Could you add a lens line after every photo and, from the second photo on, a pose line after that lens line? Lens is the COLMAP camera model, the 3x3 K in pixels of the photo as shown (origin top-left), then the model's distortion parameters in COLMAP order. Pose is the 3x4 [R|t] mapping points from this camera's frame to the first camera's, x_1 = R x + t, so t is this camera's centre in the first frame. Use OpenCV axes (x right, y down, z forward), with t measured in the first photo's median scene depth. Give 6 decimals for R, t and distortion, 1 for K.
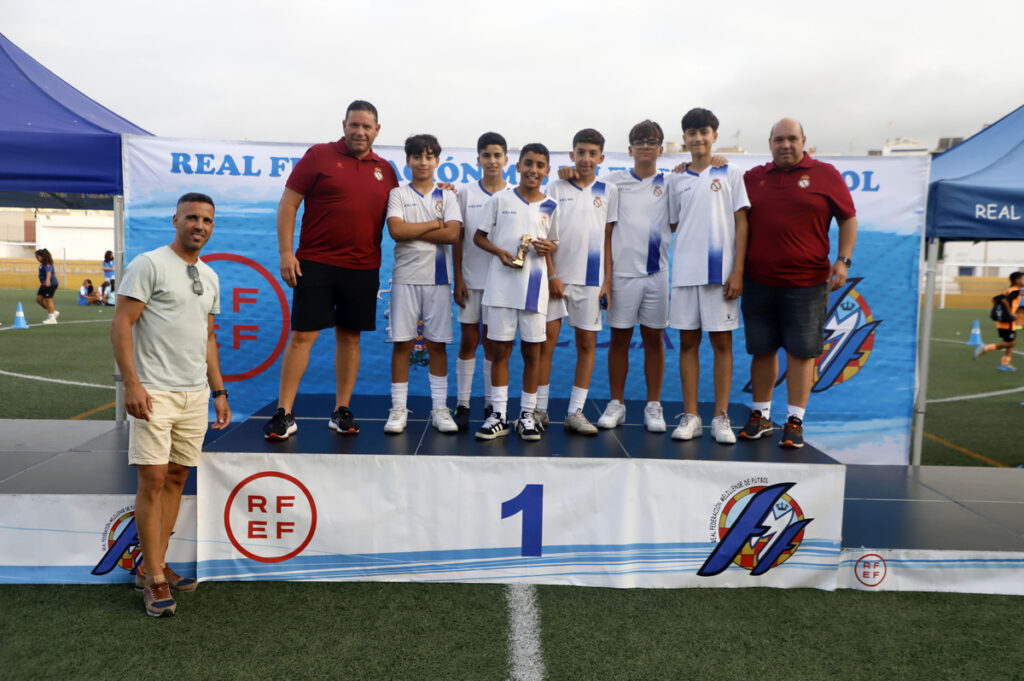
lens RADIAL K [[1043.2, 0, 511.2], [0, 1043.2, 340.0], [0, 0, 1]] dist [0.067094, 0.031549]
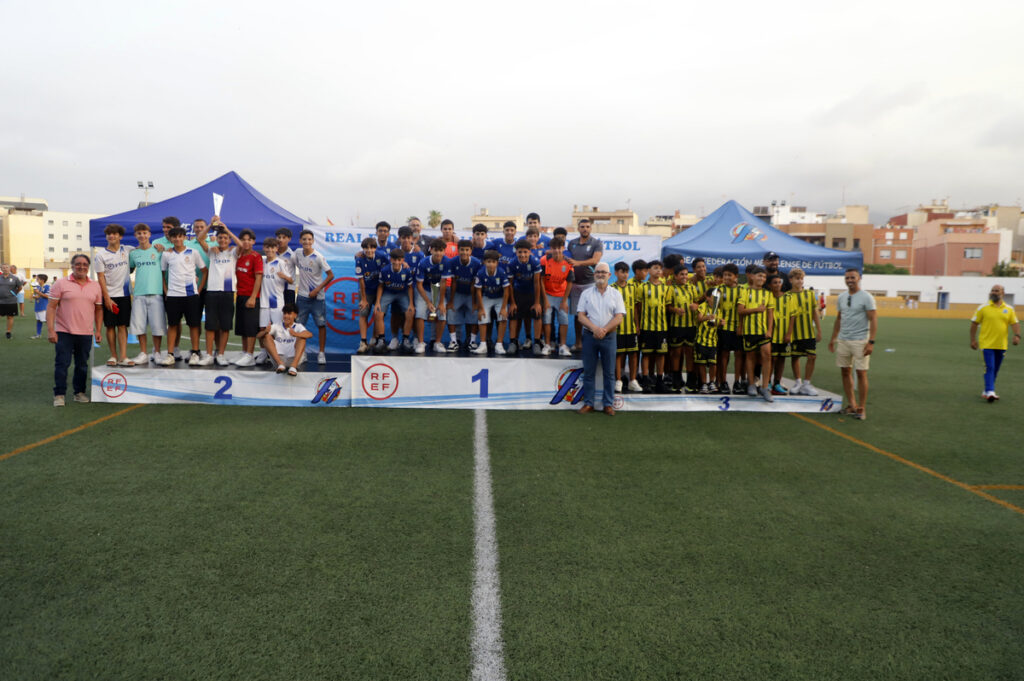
lens RADIAL K [[779.2, 0, 514.7], [0, 779.2, 346.4], [0, 0, 1]] dist [-0.059840, 0.047135]
pose [[0.999189, -0.000761, 0.040257, 0.017604], [0.000581, 0.999990, 0.004493, 0.073157], [-0.040260, -0.004466, 0.999179, -0.845887]]
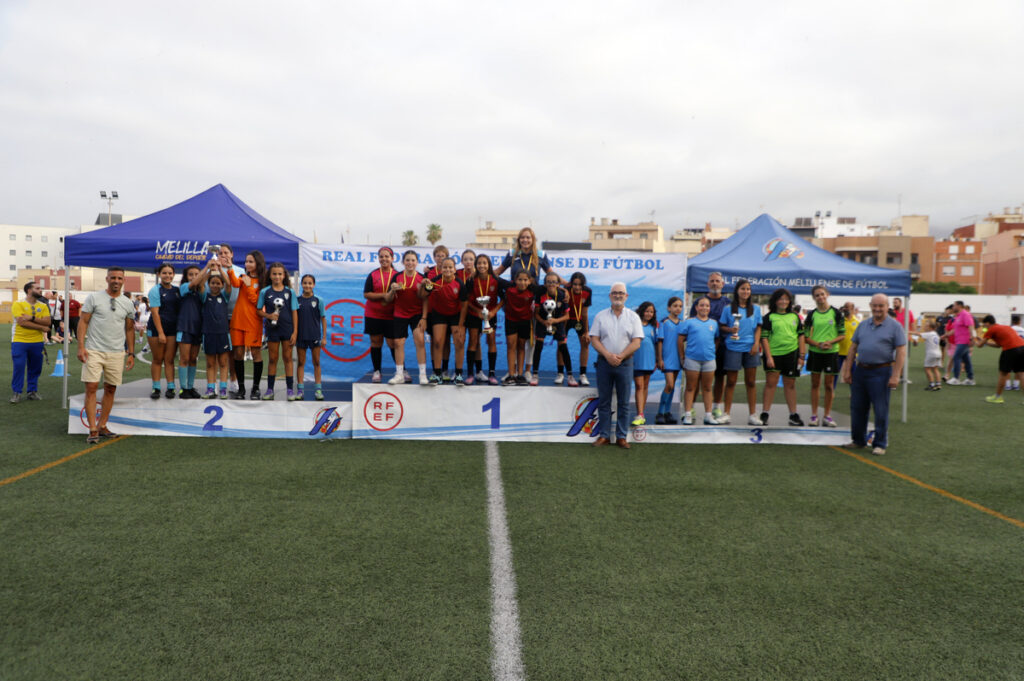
lens RADIAL K [[900.6, 0, 516.3], [0, 900.6, 321.3], [0, 0, 1]] dist [-0.008242, 0.054504]
pose [[0.999536, 0.000593, 0.030449, 0.004014], [0.001157, 0.998350, -0.057403, 0.081184], [-0.030432, 0.057411, 0.997887, -0.985257]]
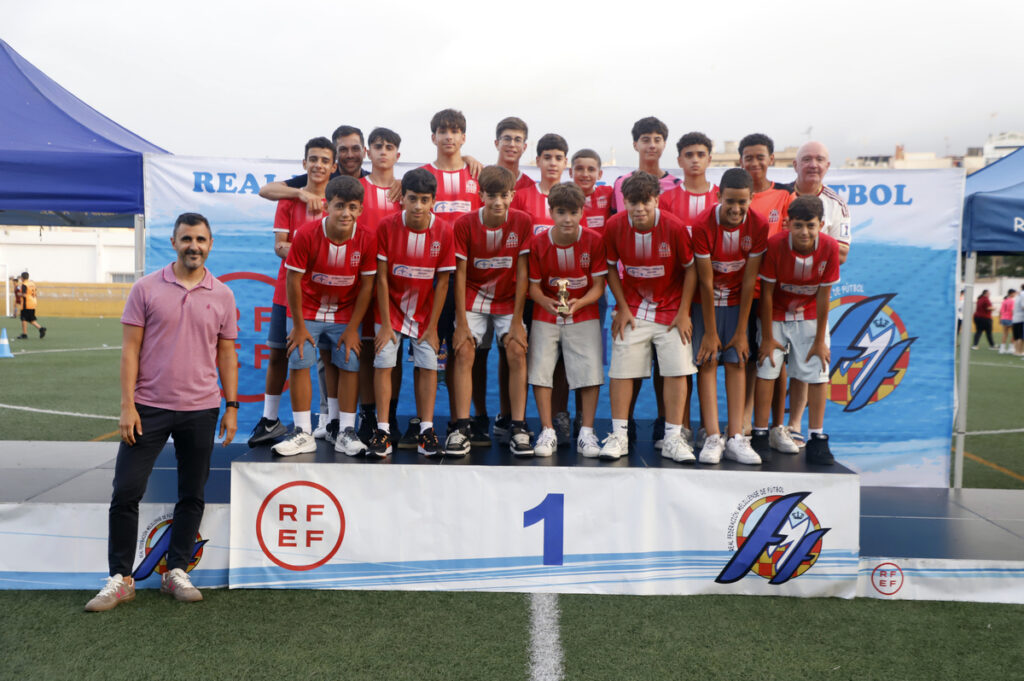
lens RADIAL K [[1267.6, 0, 517.8], [0, 1267.6, 337.6], [0, 0, 1]] dist [0.139337, 0.059058]
pose [[0.999752, -0.004008, -0.021921, 0.012649], [0.003313, 0.999494, -0.031650, 0.023308], [0.022036, 0.031569, 0.999259, -0.251018]]
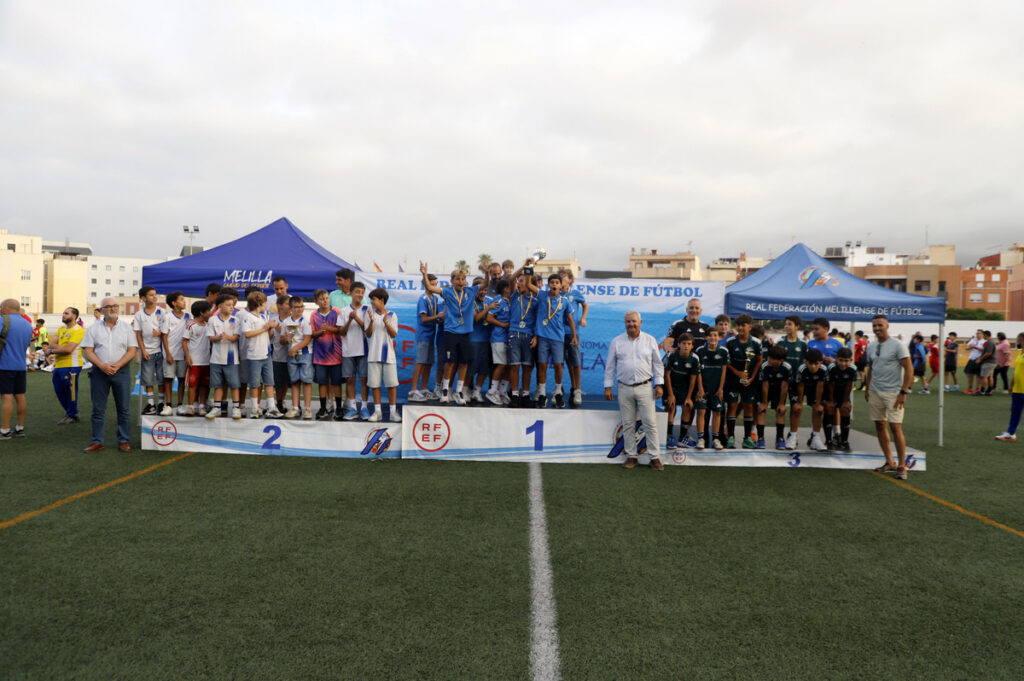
lens RADIAL K [[830.7, 0, 509.3], [0, 830.7, 339.7], [0, 0, 1]] dist [-0.039368, 0.052093]
pose [[0.999536, 0.003268, -0.030272, 0.008660], [-0.005212, 0.997914, -0.064347, 0.073743], [0.029999, 0.064475, 0.997468, -0.899956]]
